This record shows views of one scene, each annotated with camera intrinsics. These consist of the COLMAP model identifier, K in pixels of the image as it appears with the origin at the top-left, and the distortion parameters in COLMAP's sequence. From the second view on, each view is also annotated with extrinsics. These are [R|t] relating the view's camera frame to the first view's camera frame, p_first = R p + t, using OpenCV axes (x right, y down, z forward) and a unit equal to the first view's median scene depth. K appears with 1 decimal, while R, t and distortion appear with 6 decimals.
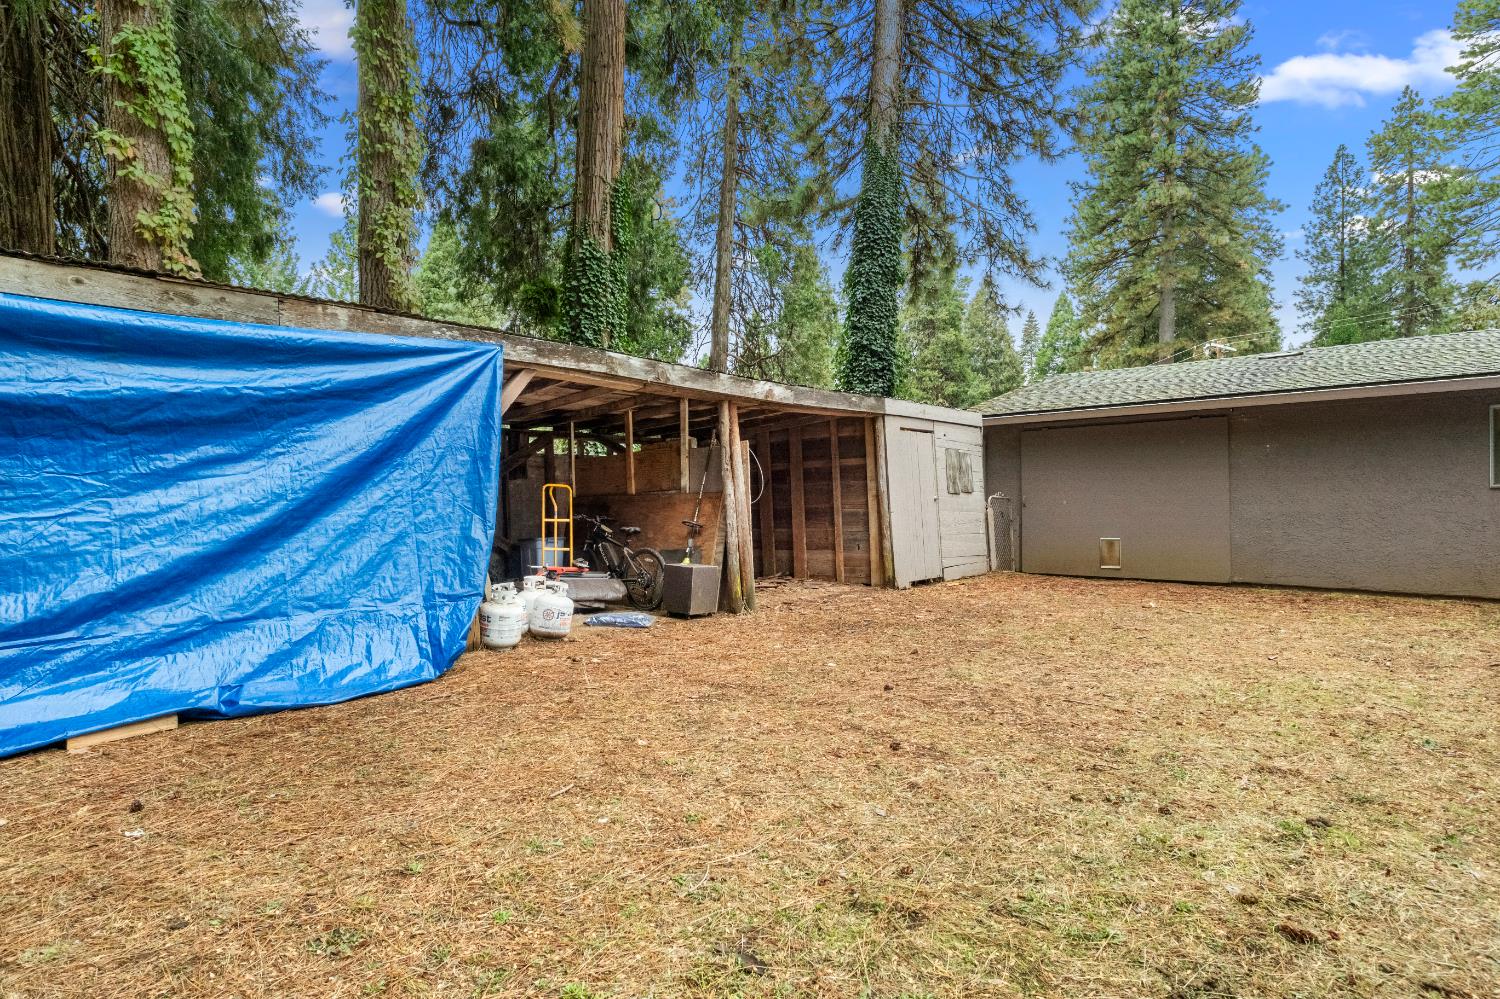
lens RADIAL K [[798.2, 0, 748.2], [0, 798.2, 500.7], [0, 0, 1]] dist [-0.001344, -0.000198]
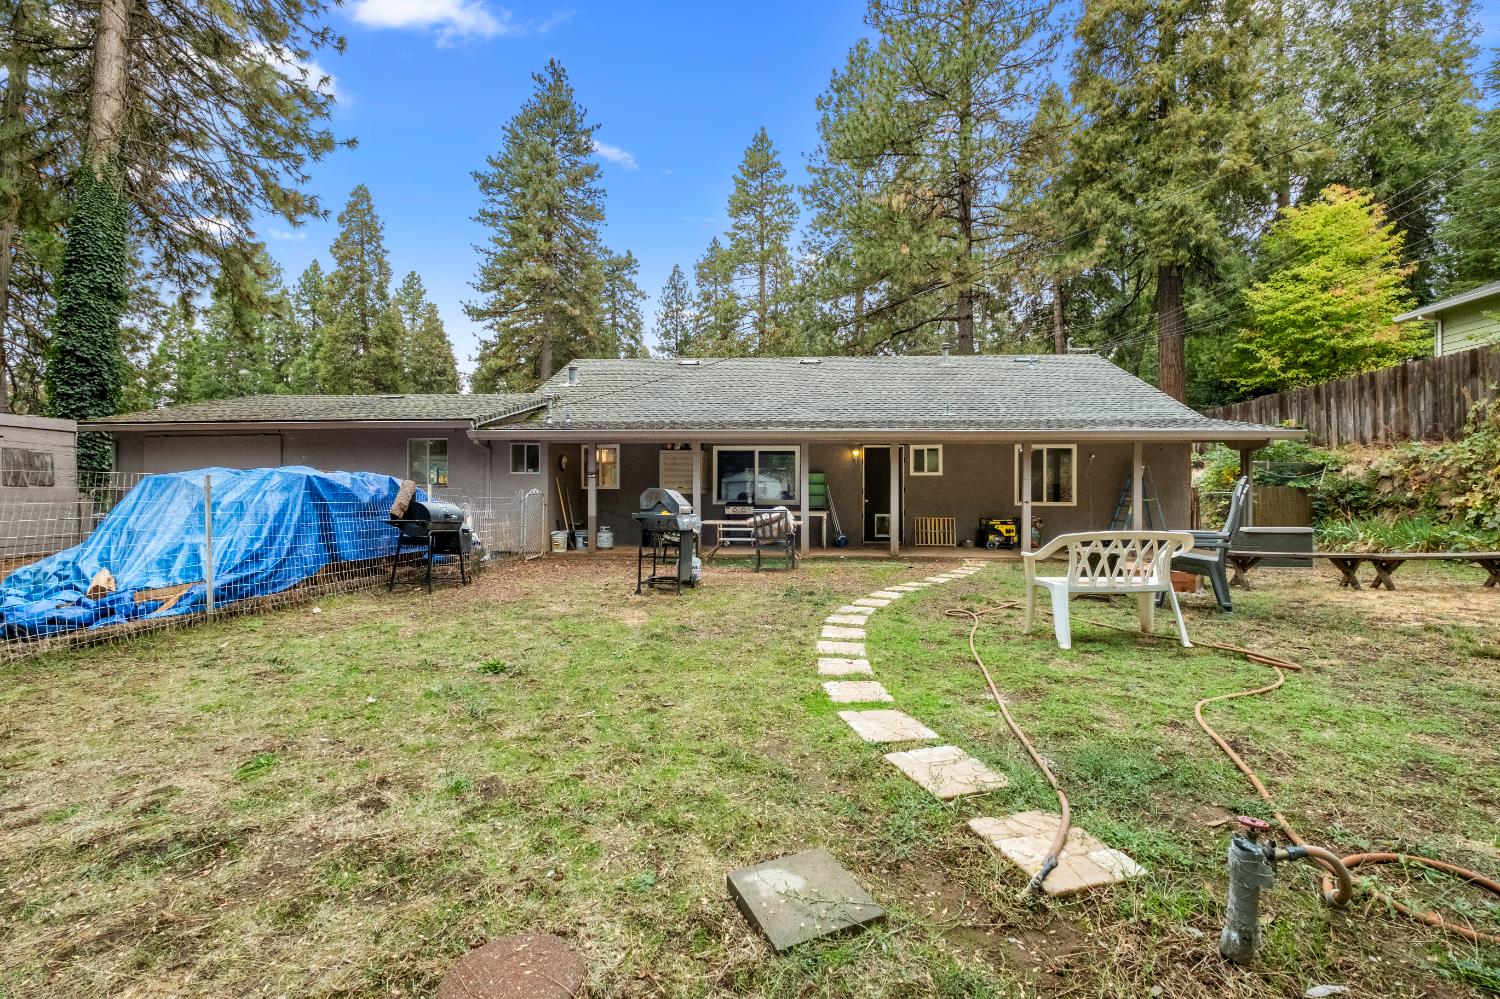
lens RADIAL K [[643.2, 0, 750.1], [0, 643.2, 497.6], [0, 0, 1]] dist [-0.005369, -0.000658]
pose [[0.770335, -0.000925, 0.637639, 0.102103], [-0.002279, 0.999989, 0.004203, 0.000134], [-0.637636, -0.004691, 0.770324, -0.087978]]
